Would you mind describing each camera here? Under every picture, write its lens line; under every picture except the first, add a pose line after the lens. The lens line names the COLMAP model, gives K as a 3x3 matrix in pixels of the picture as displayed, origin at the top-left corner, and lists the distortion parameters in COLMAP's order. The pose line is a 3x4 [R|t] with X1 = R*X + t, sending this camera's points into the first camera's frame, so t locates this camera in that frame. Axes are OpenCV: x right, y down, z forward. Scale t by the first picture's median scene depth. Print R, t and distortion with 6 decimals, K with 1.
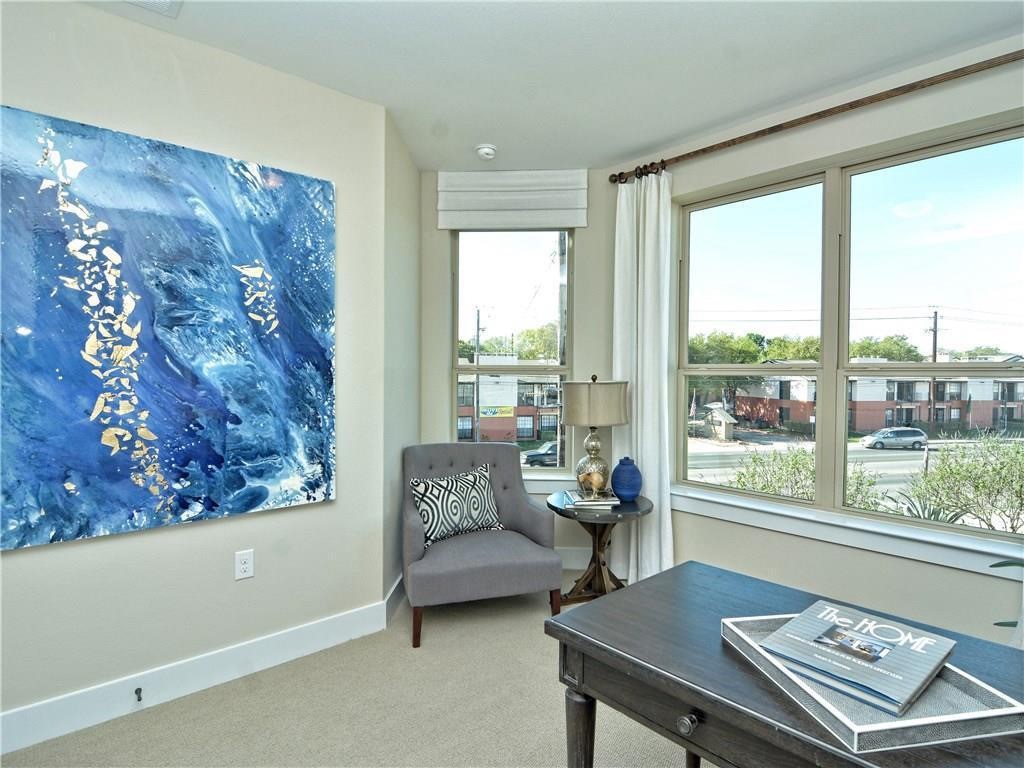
lens RADIAL K [[554.0, 0, 512.0], [0, 554.0, 384.0], [0, 0, 1]] dist [-0.015870, 0.000609]
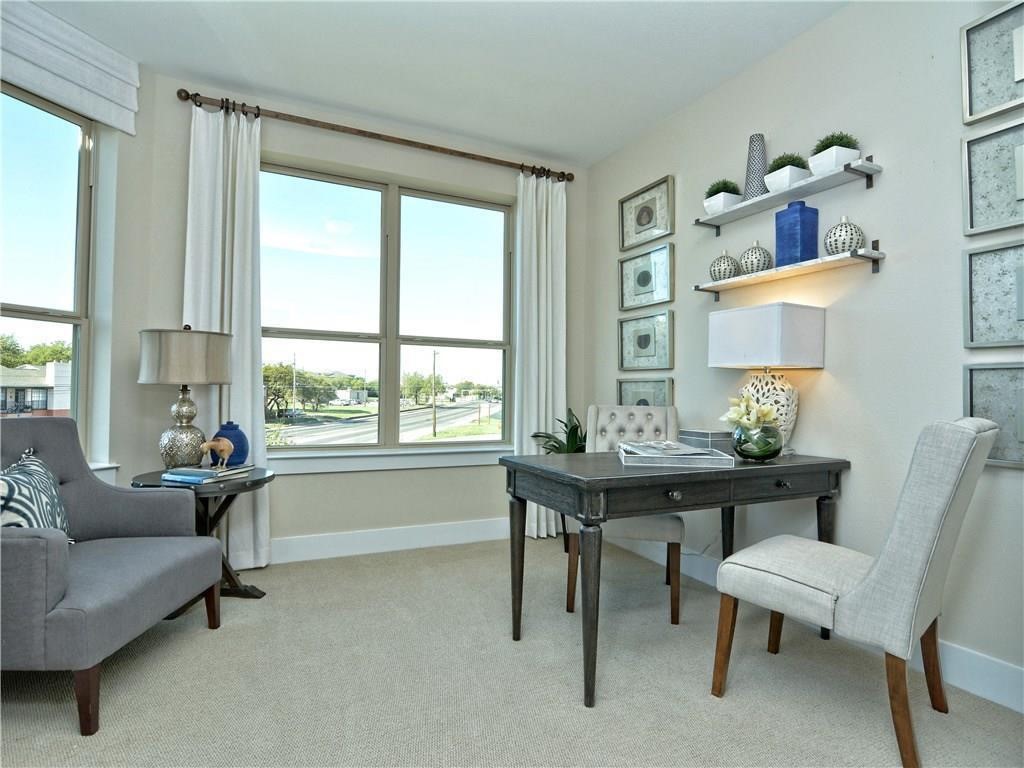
lens RADIAL K [[554.0, 0, 512.0], [0, 554.0, 384.0], [0, 0, 1]] dist [-0.015870, 0.000609]
pose [[0.280408, 0.004490, 0.959871, -0.559827], [-0.005306, 0.999981, -0.003128, 0.079896], [-0.959866, -0.004216, 0.280426, 0.337240]]
